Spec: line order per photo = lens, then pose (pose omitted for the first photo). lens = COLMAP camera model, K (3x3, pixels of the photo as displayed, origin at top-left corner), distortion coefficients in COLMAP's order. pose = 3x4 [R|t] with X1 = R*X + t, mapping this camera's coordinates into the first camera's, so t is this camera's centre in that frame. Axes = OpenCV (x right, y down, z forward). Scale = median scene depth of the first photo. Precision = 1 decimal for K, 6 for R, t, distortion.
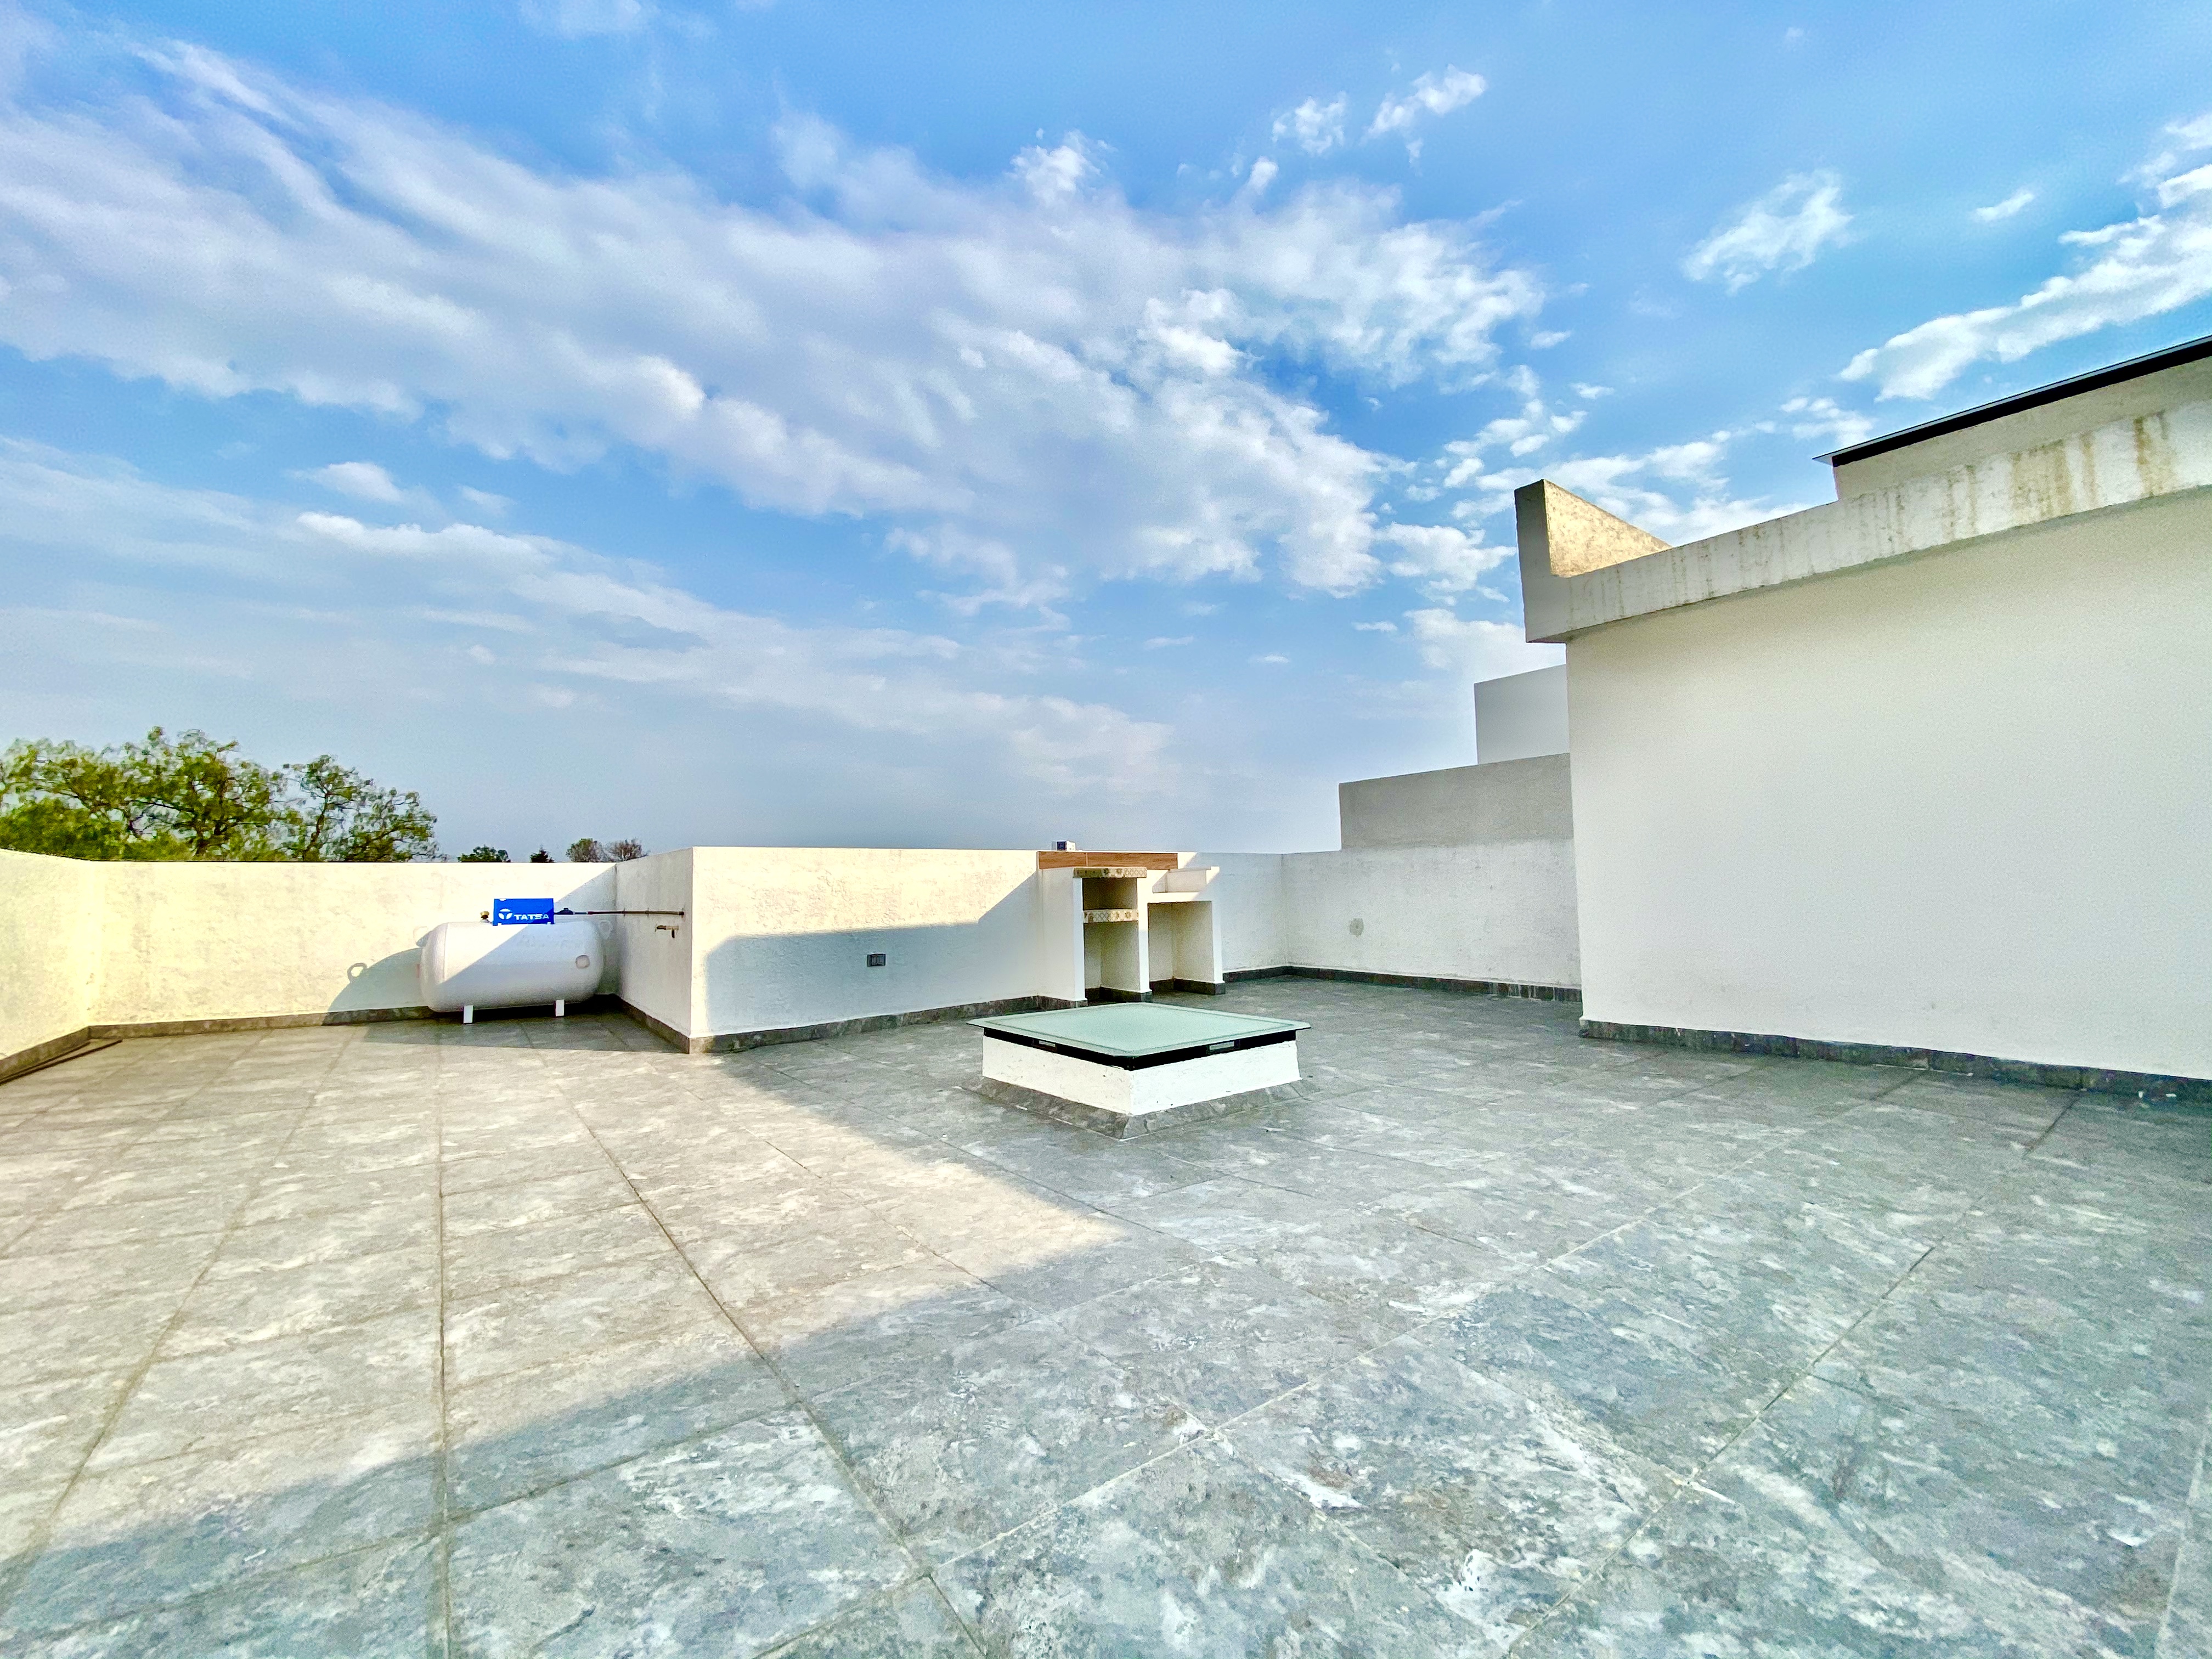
lens RADIAL K [[911.1, 0, 1103.8], [0, 911.1, 817.0], [0, 0, 1]] dist [-0.001209, -0.006029]
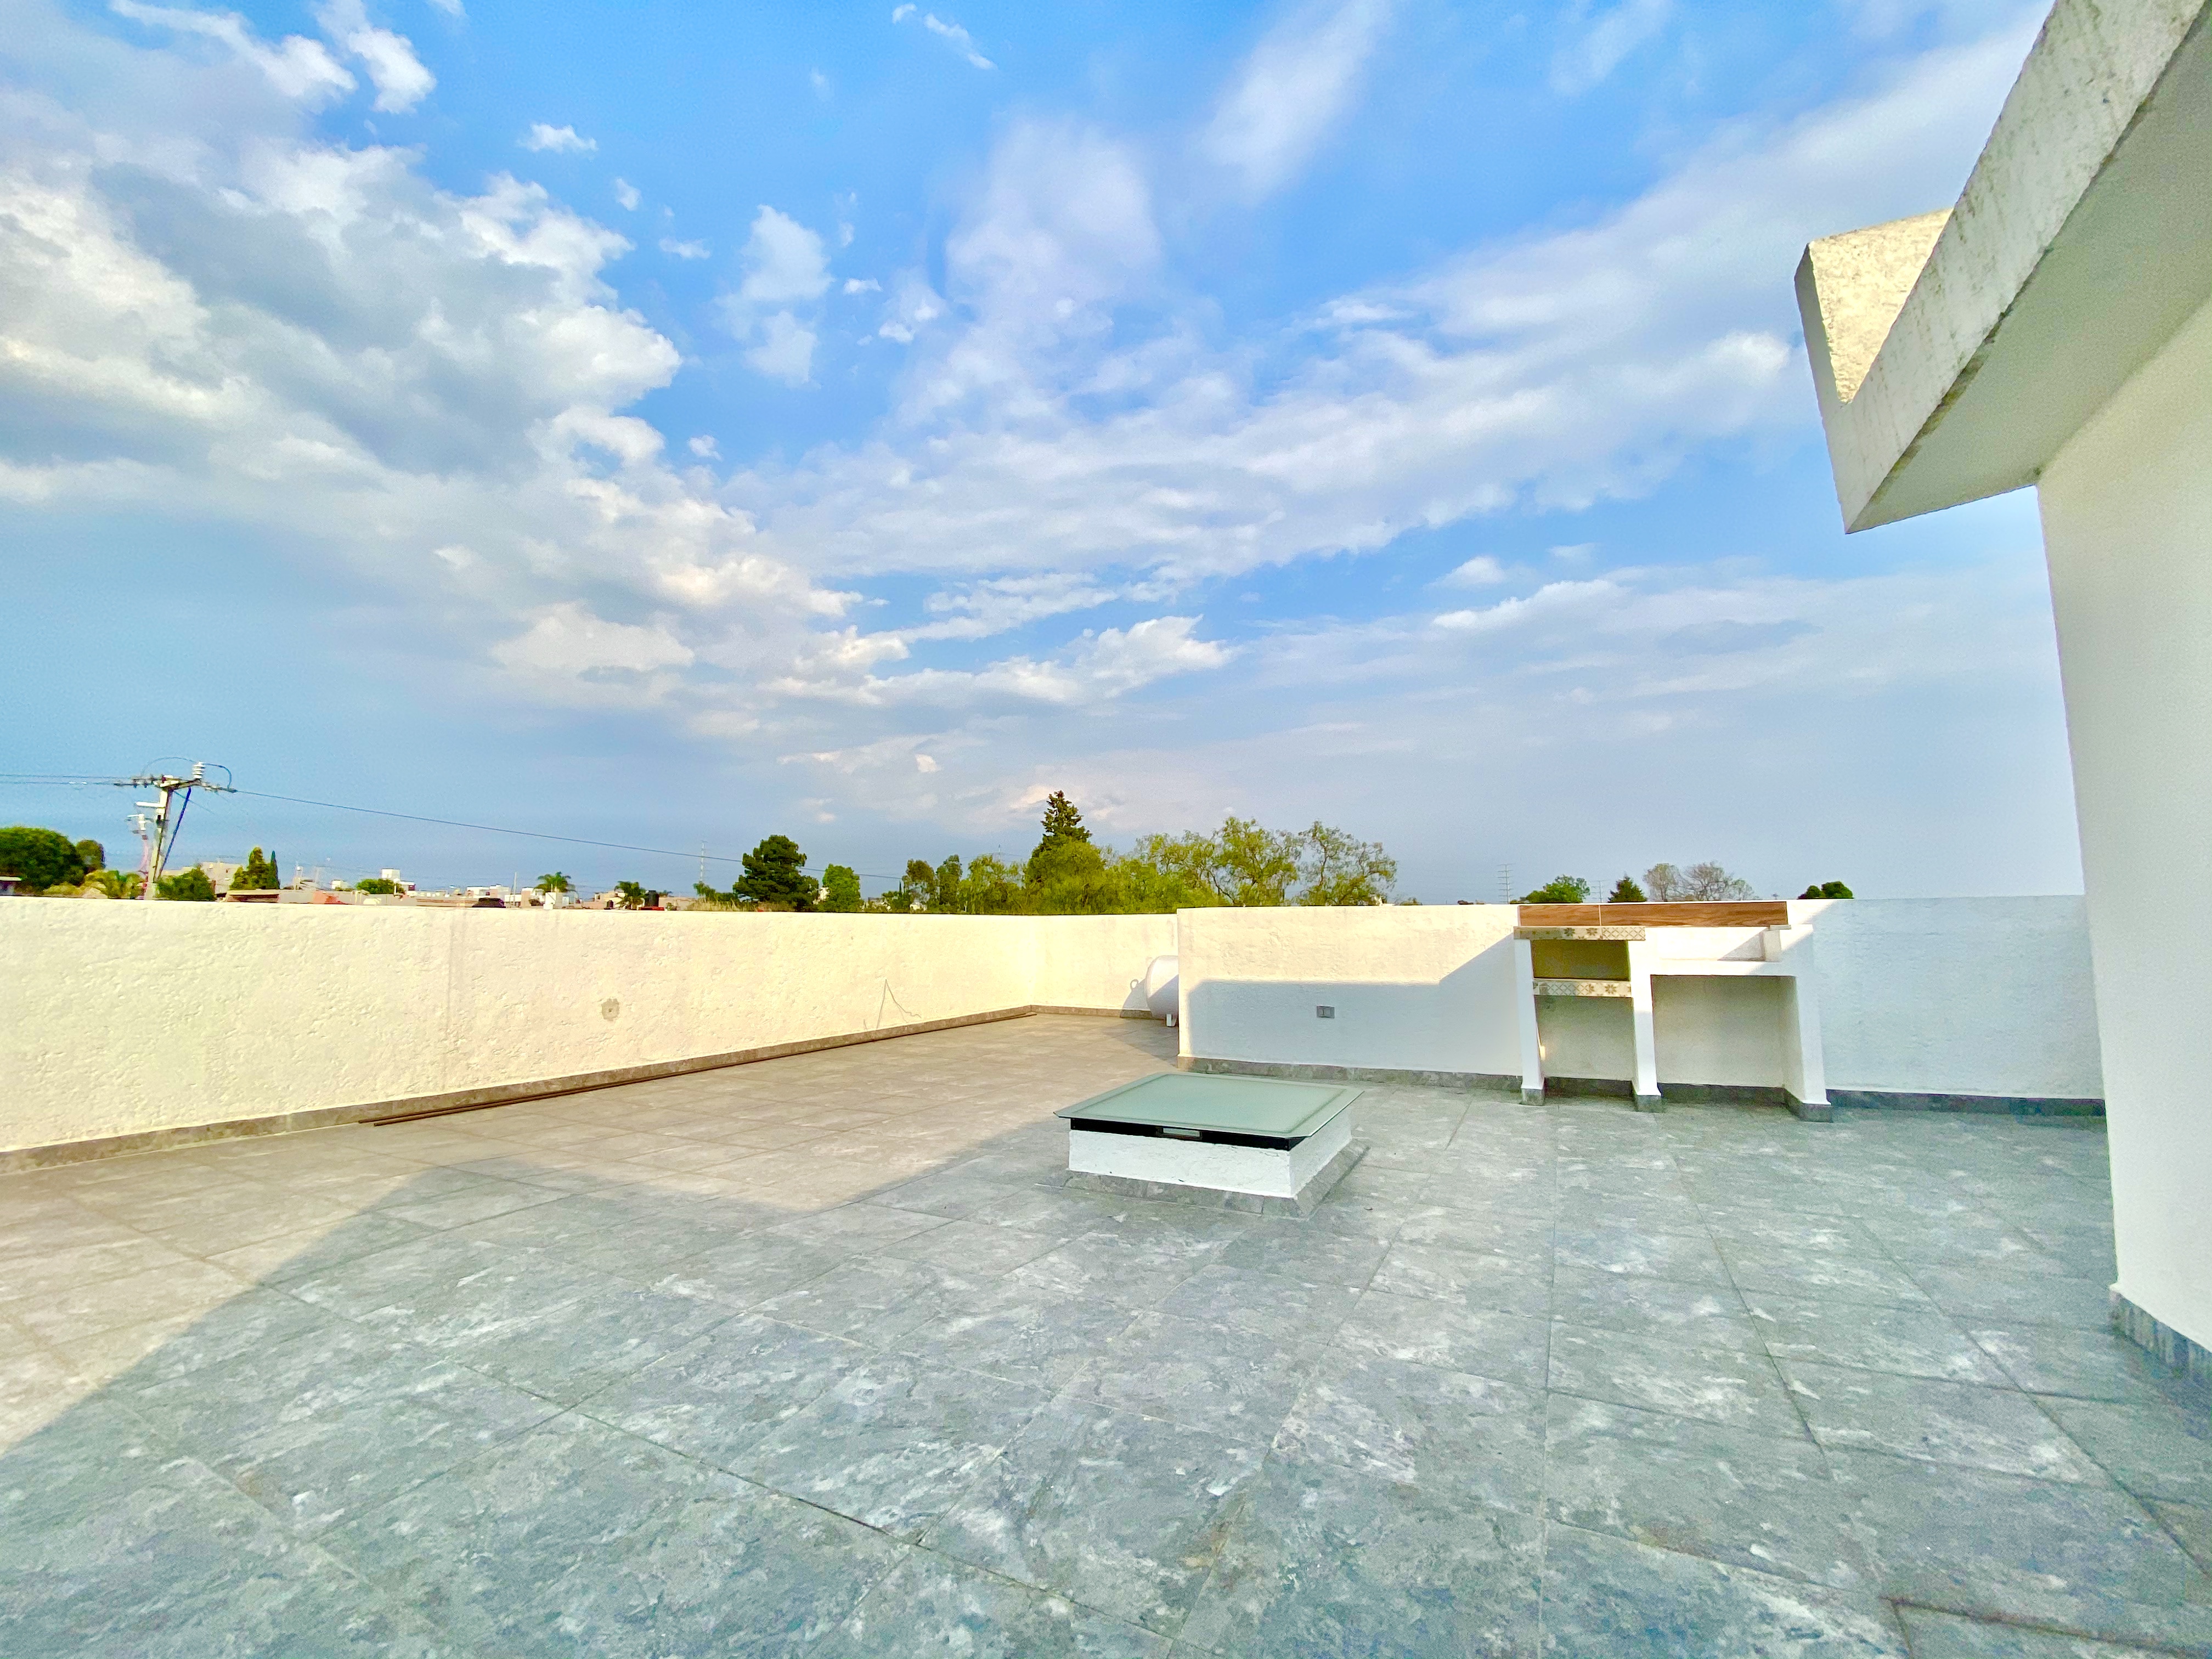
lens RADIAL K [[911.1, 0, 1111.2], [0, 911.1, 846.1], [0, 0, 1]] dist [-0.001209, -0.006029]
pose [[0.448711, -0.060860, -0.891602, 0.559100], [0.066545, 0.997184, -0.034578, -0.016650], [0.891196, -0.043817, 0.451497, 0.279243]]
